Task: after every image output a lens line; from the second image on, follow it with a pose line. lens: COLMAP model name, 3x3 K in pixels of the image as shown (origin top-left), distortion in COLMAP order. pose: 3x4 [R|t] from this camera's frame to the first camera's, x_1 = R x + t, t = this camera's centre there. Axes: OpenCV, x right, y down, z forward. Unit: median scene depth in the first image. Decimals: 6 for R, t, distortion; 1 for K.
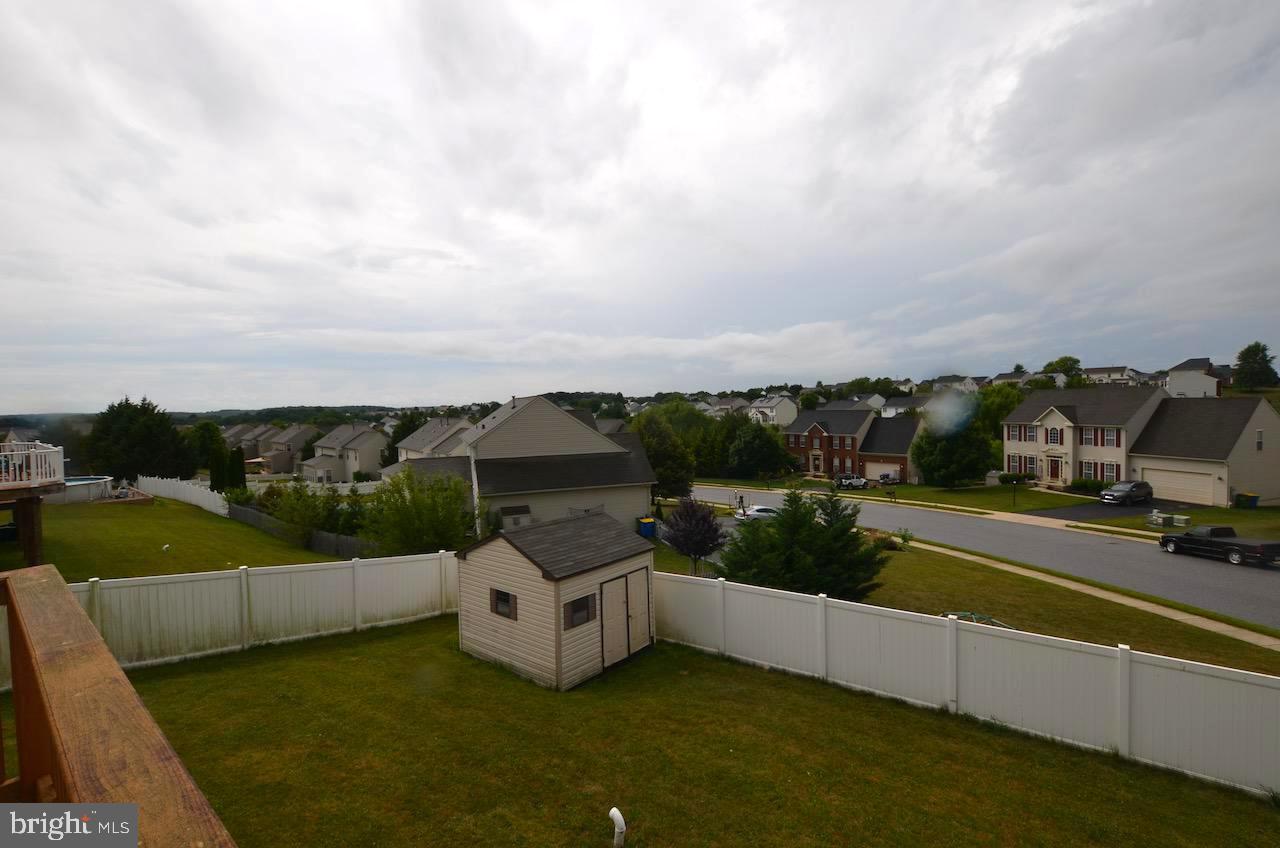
lens RADIAL K [[573.9, 0, 640.0], [0, 573.9, 424.0], [0, 0, 1]] dist [-0.001477, -0.000276]
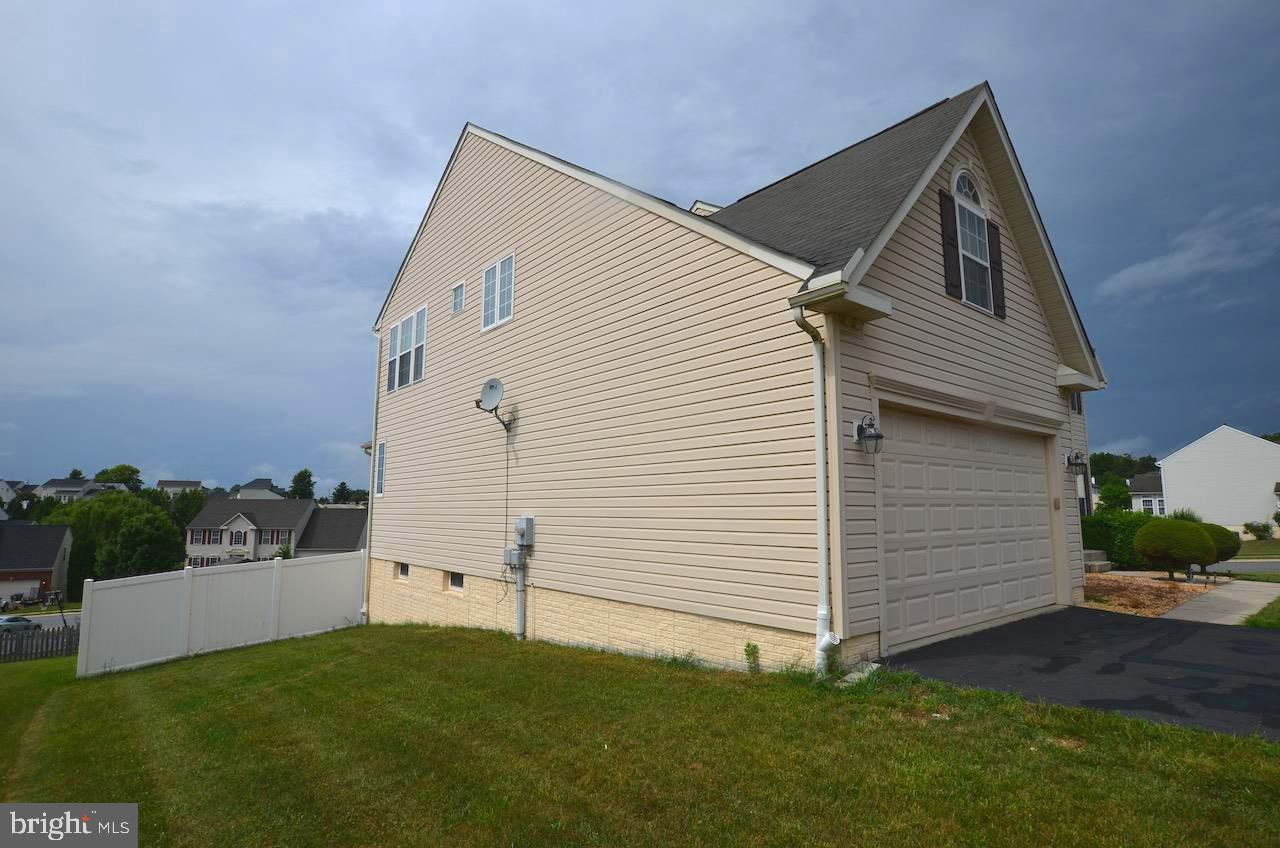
lens RADIAL K [[650.6, 0, 640.0], [0, 650.6, 424.0], [0, 0, 1]] dist [-0.000610, -0.000151]
pose [[0.242859, 0.154092, 0.957745, -0.374673], [0.021987, 0.986175, -0.164242, 0.025471], [-0.969812, 0.060945, 0.236113, -0.131703]]
